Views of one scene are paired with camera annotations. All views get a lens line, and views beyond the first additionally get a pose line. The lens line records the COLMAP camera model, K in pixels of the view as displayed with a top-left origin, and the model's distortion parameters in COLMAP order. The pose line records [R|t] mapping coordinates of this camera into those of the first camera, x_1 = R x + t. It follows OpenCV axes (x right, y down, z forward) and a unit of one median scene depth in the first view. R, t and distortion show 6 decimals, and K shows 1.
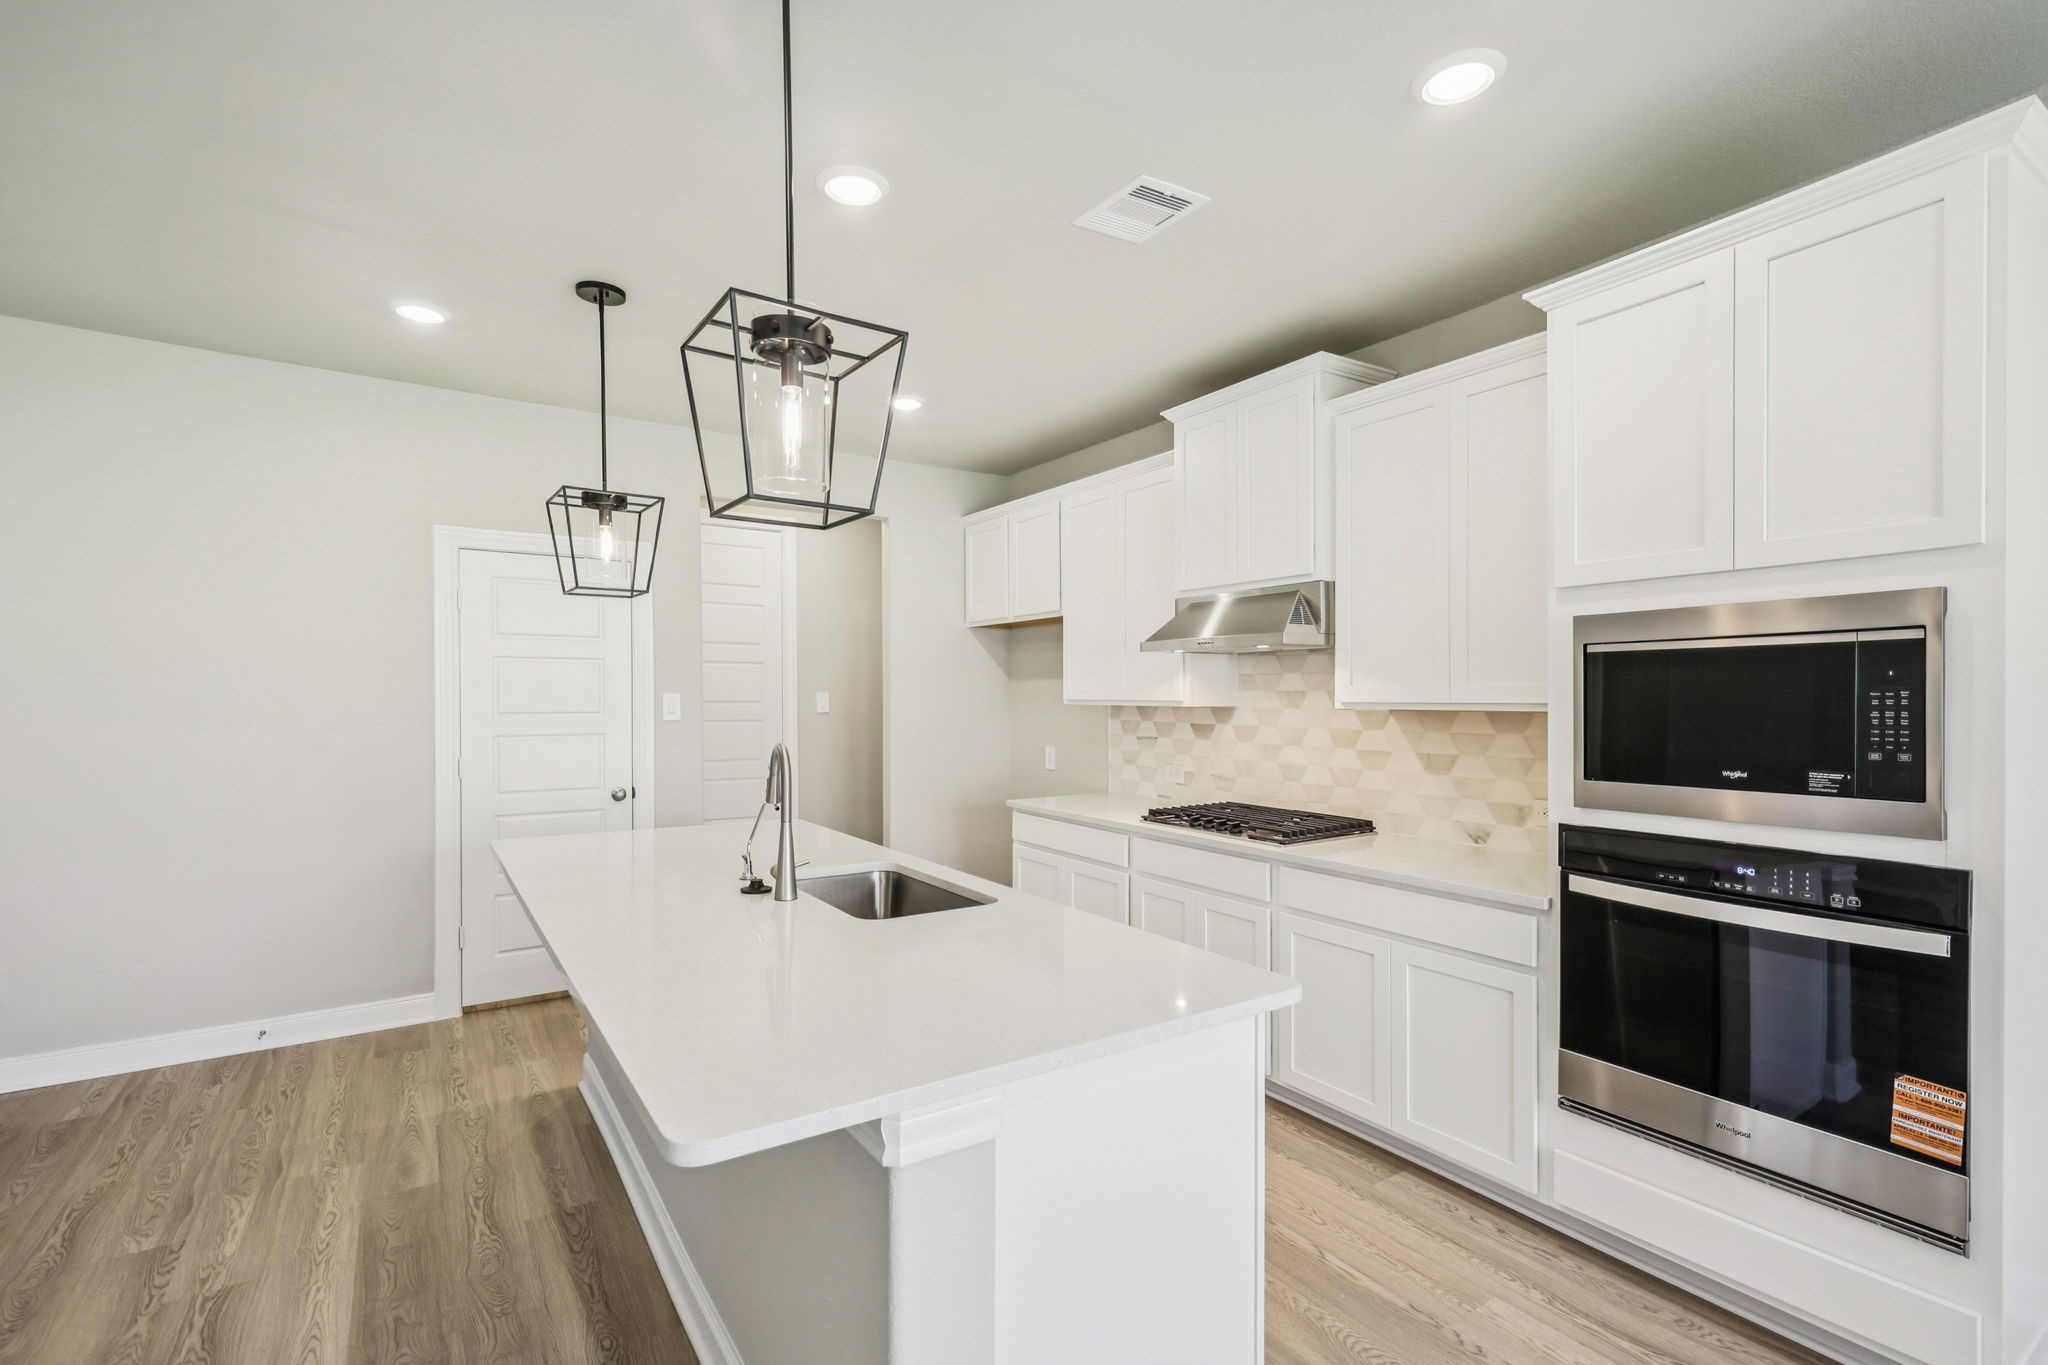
lens RADIAL K [[907.4, 0, 1027.8], [0, 907.4, 690.0], [0, 0, 1]] dist [0.000377, 0.000314]
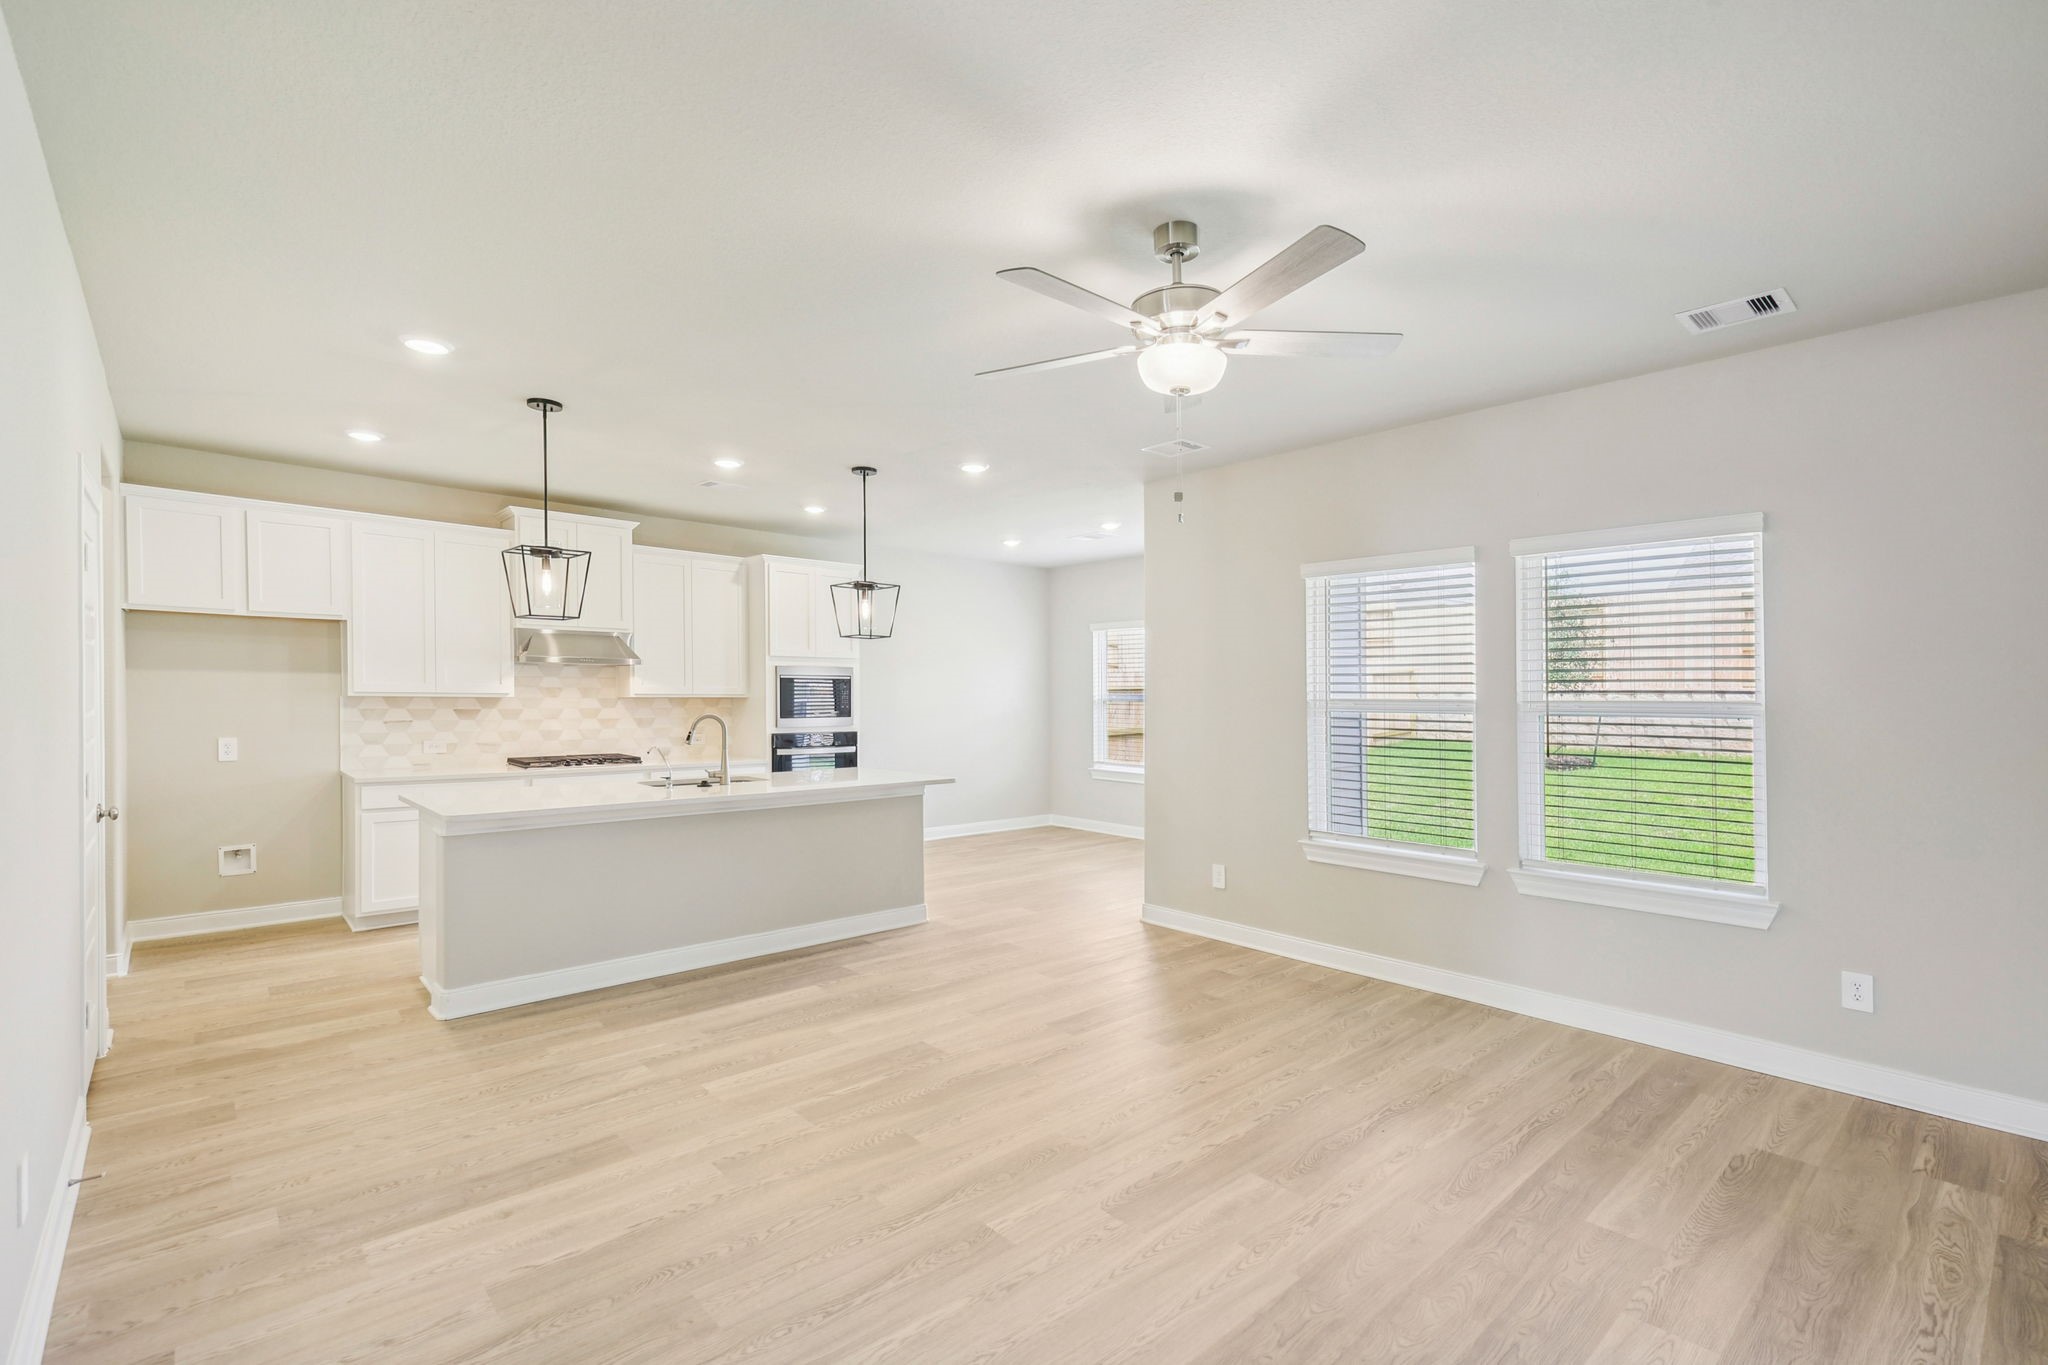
lens RADIAL K [[932.3, 0, 993.8], [0, 932.3, 715.1], [0, 0, 1]] dist [0.026423, 0.000293]
pose [[-0.119678, -0.023931, 0.992524, -1.645559], [-0.011751, 0.999674, 0.022687, 0.004139], [-0.992743, -0.008948, -0.119920, 0.408027]]
